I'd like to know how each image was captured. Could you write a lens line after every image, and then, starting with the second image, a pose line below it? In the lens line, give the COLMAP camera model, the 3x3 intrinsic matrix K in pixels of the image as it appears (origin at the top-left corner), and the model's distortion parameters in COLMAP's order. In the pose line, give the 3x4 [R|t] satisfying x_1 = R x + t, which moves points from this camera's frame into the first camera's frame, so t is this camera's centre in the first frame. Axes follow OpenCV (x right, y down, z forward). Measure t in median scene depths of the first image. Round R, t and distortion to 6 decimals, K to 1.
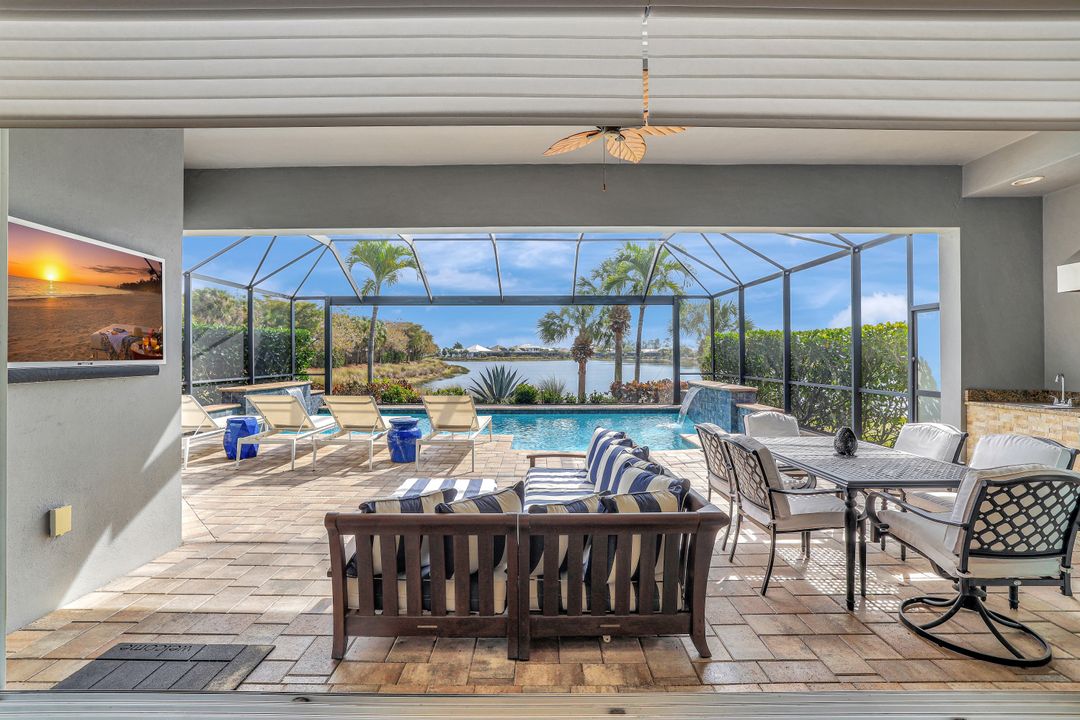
lens RADIAL K [[466.8, 0, 537.8], [0, 466.8, 350.4], [0, 0, 1]] dist [-0.046736, 0.014398]
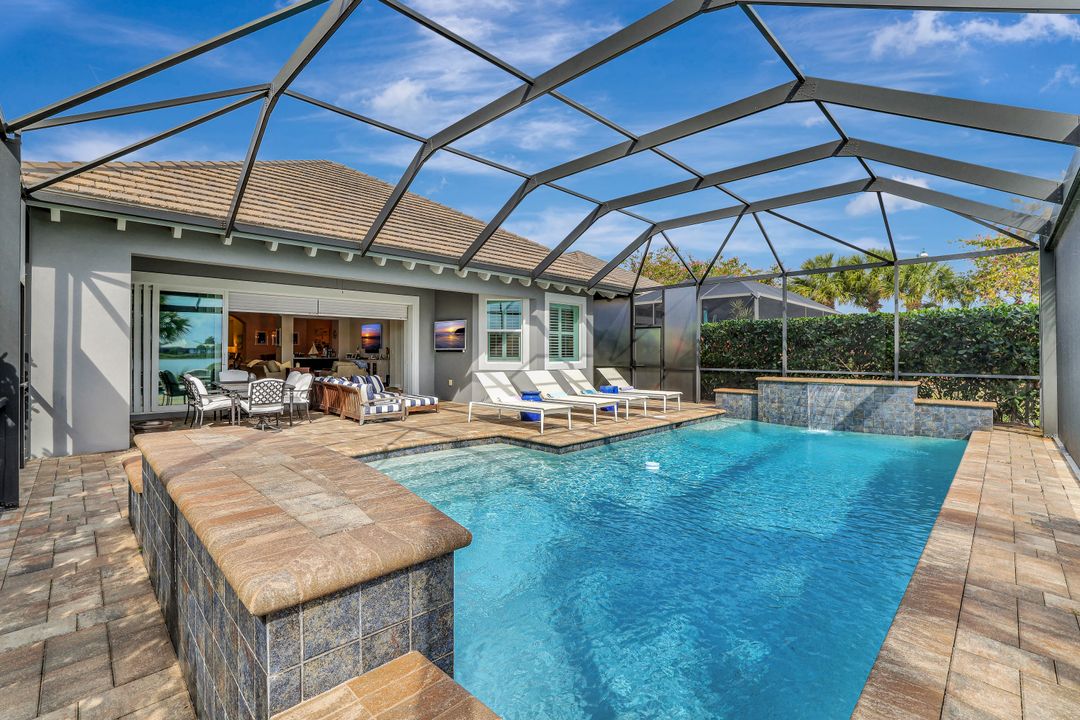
lens RADIAL K [[480.5, 0, 538.7], [0, 480.5, 352.0], [0, 0, 1]] dist [-0.044113, 0.016392]
pose [[-0.703172, -0.001653, -0.711018, 0.341988], [0.005947, 0.999949, -0.008206, 0.019335], [0.710995, -0.009999, -0.703126, 0.947245]]
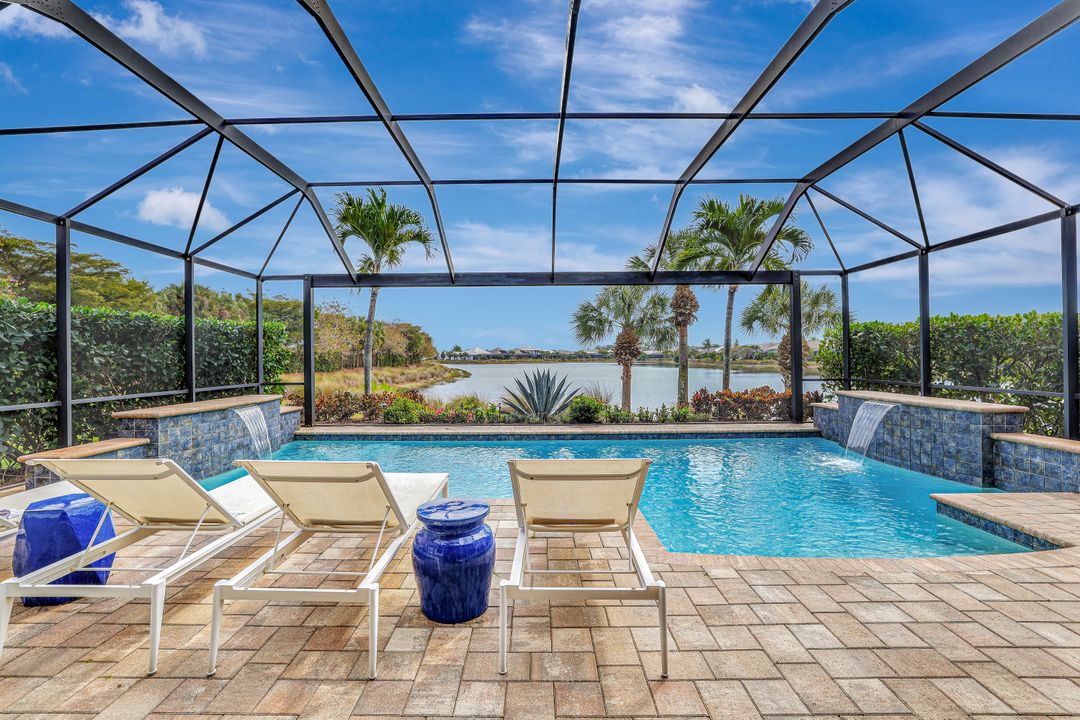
lens RADIAL K [[473.3, 0, 535.1], [0, 473.3, 355.4], [0, 0, 1]] dist [-0.040591, 0.016522]
pose [[0.999975, -0.005870, -0.003826, -0.098884], [0.005890, 0.999969, 0.005279, 0.006063], [0.003795, -0.005301, 0.999979, 0.272269]]
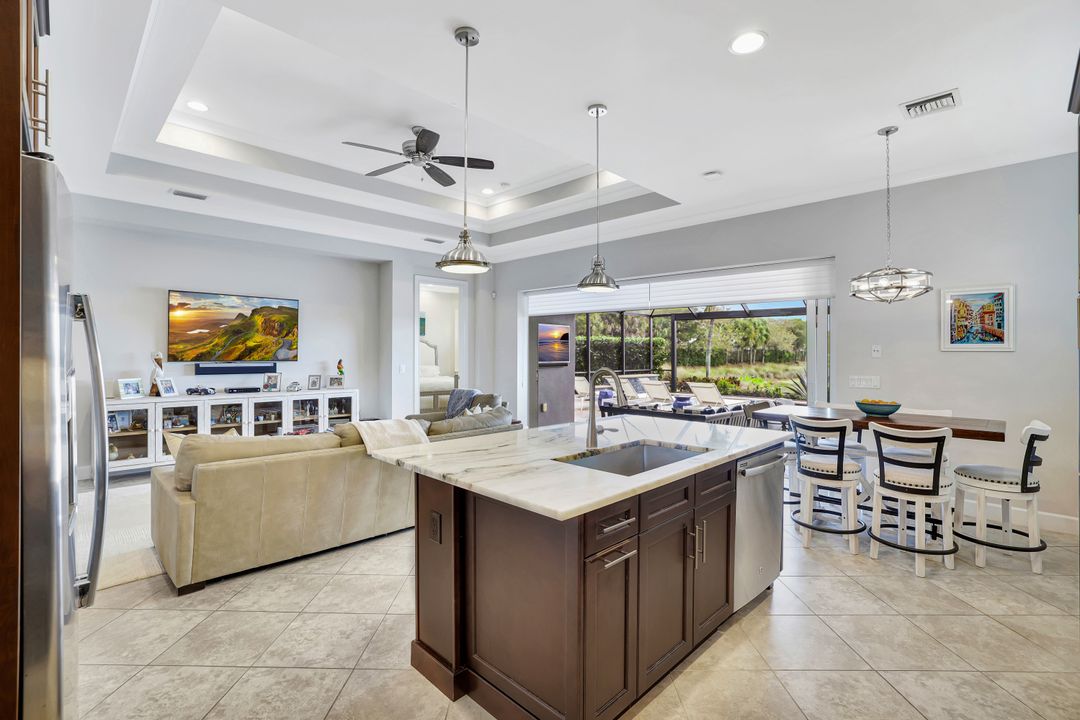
lens RADIAL K [[492.7, 0, 540.7], [0, 492.7, 354.9], [0, 0, 1]] dist [-0.042691, 0.018055]
pose [[0.710686, 0.009999, -0.703439, 0.289656], [-0.000528, 0.999906, 0.013679, -0.014096], [0.703509, -0.009350, 0.710624, -0.313212]]
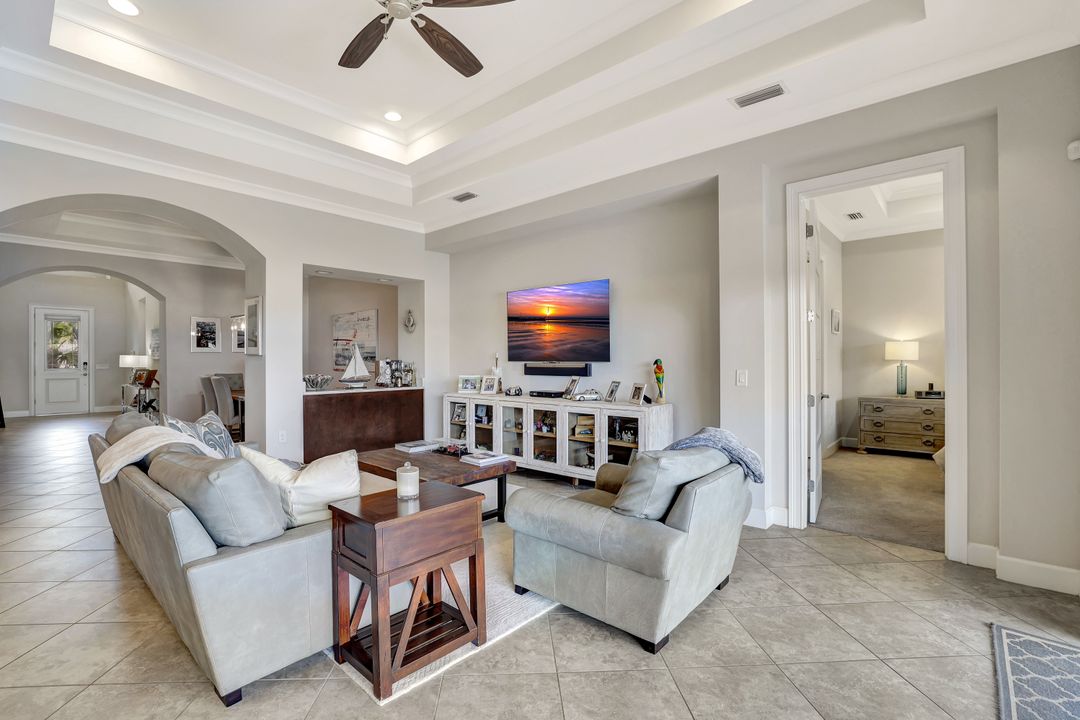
lens RADIAL K [[489.0, 0, 529.4], [0, 489.0, 361.2], [0, 0, 1]] dist [-0.044167, 0.017024]
pose [[-0.674111, 0.007270, -0.738594, 0.086702], [0.011660, 0.999932, -0.000799, -0.002067], [0.738538, -0.009150, -0.674150, 0.054366]]
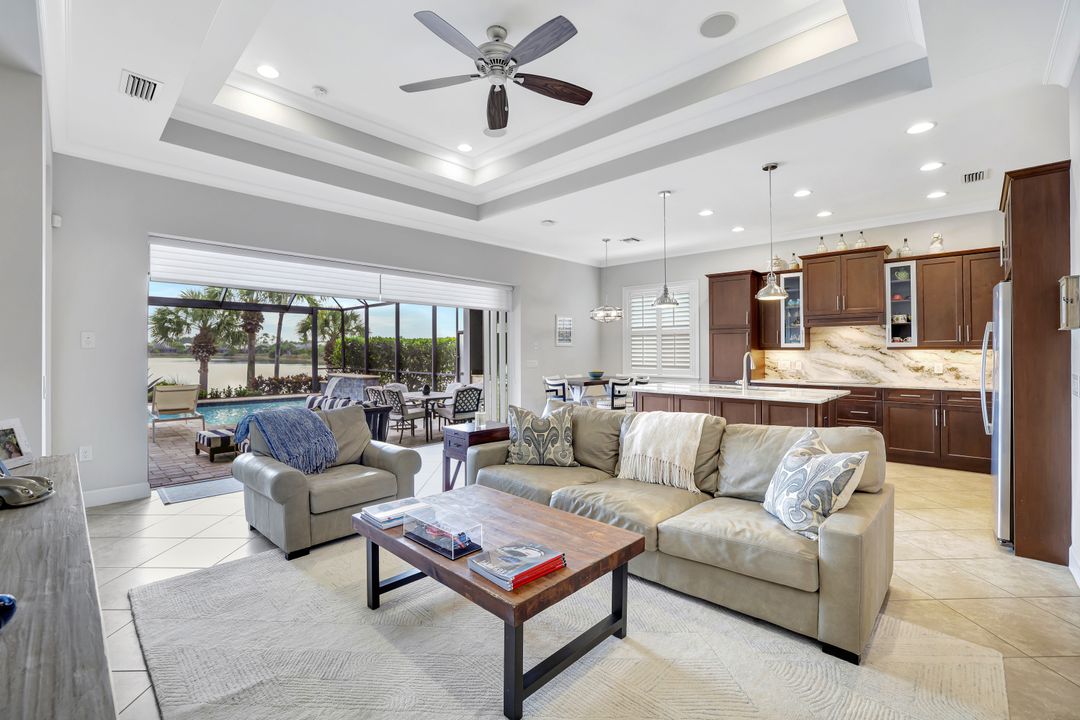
lens RADIAL K [[466.8, 0, 537.8], [0, 466.8, 350.4], [0, 0, 1]] dist [-0.046736, 0.014398]
pose [[0.690463, 0.004202, 0.723356, -0.188528], [-0.008927, 0.999956, 0.002712, -0.008297], [-0.723313, -0.008330, 0.690470, -0.301717]]
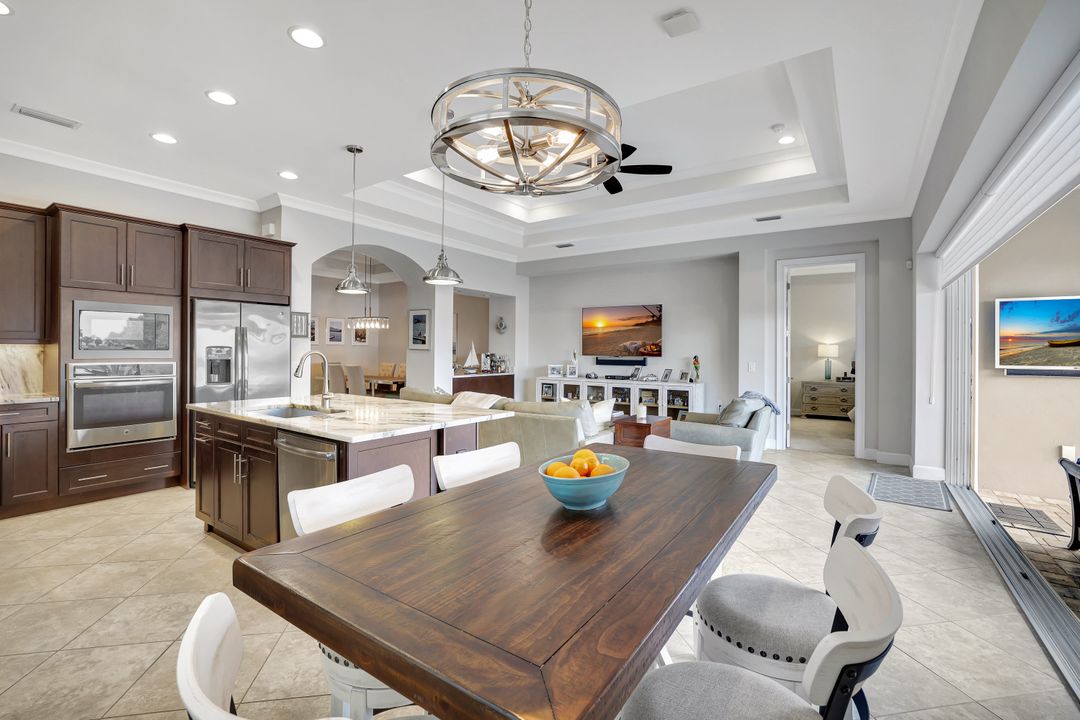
lens RADIAL K [[480.5, 0, 538.7], [0, 480.5, 352.0], [0, 0, 1]] dist [-0.044113, 0.016392]
pose [[-0.570652, 0.000532, -0.821192, 0.316846], [0.001731, 0.999998, -0.000555, -0.006675], [0.821190, -0.001738, -0.570652, 0.056255]]
